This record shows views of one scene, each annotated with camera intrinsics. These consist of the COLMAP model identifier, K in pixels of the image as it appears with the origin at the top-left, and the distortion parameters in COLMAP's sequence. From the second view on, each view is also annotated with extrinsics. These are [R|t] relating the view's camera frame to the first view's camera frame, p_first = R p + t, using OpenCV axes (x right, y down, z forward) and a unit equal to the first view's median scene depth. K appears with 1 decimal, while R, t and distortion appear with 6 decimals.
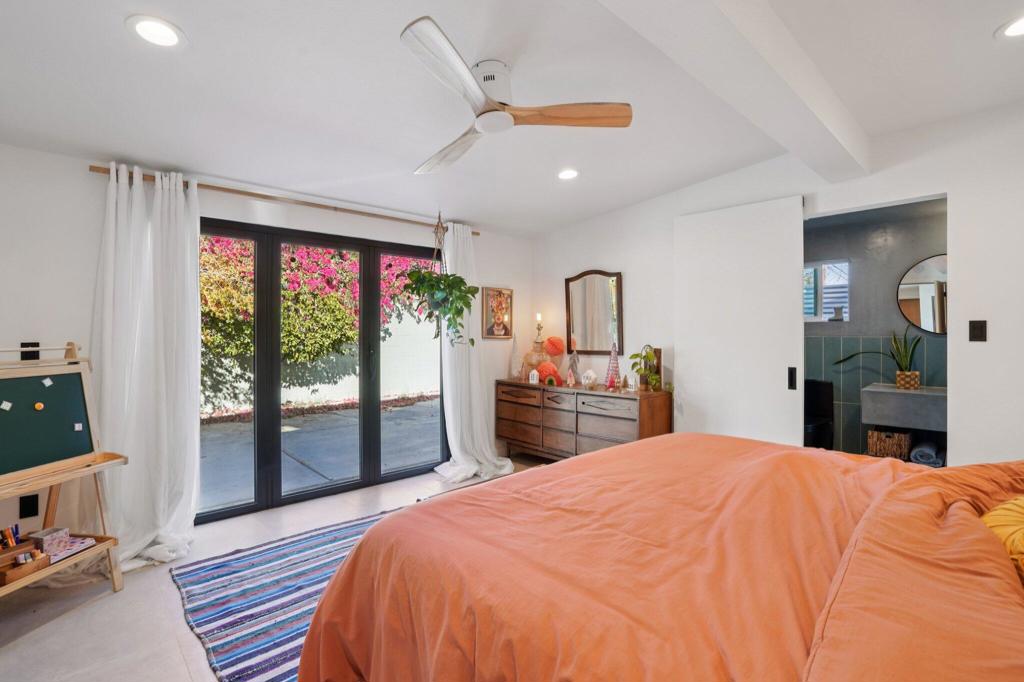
lens RADIAL K [[511.2, 0, 512.0], [0, 511.2, 341.0], [0, 0, 1]] dist [-0.002448, 0.000397]
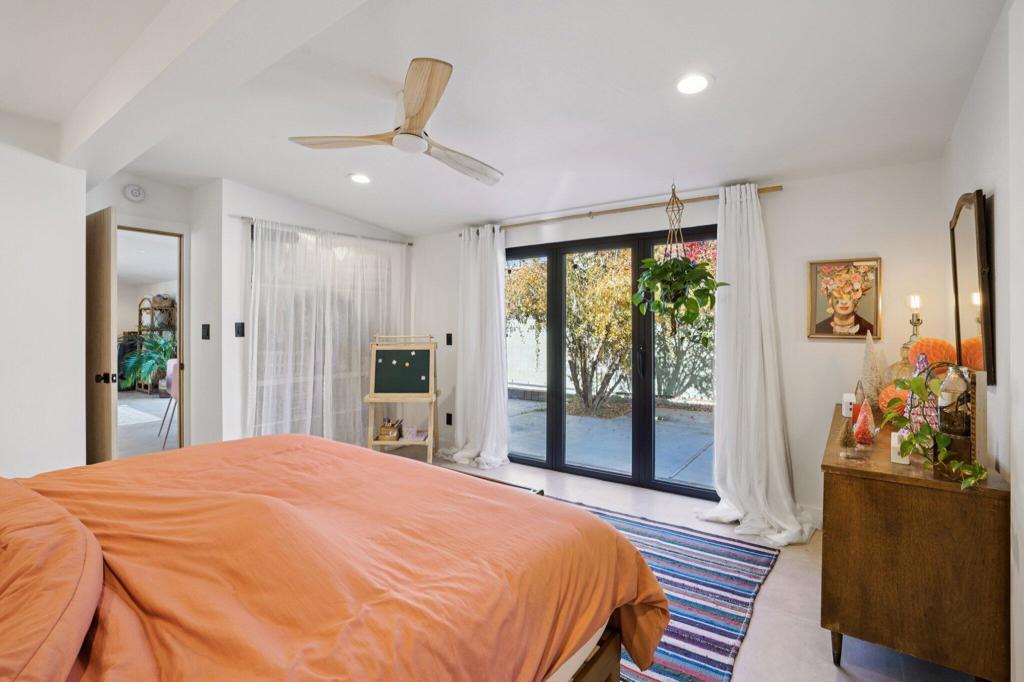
lens RADIAL K [[511.2, 0, 512.0], [0, 511.2, 341.0], [0, 0, 1]] dist [-0.002448, 0.000397]
pose [[0.171670, 0.024881, -0.984840, 0.589422], [-0.018819, 0.999581, 0.021973, -0.009461], [0.984975, 0.014762, 0.172066, 0.547025]]
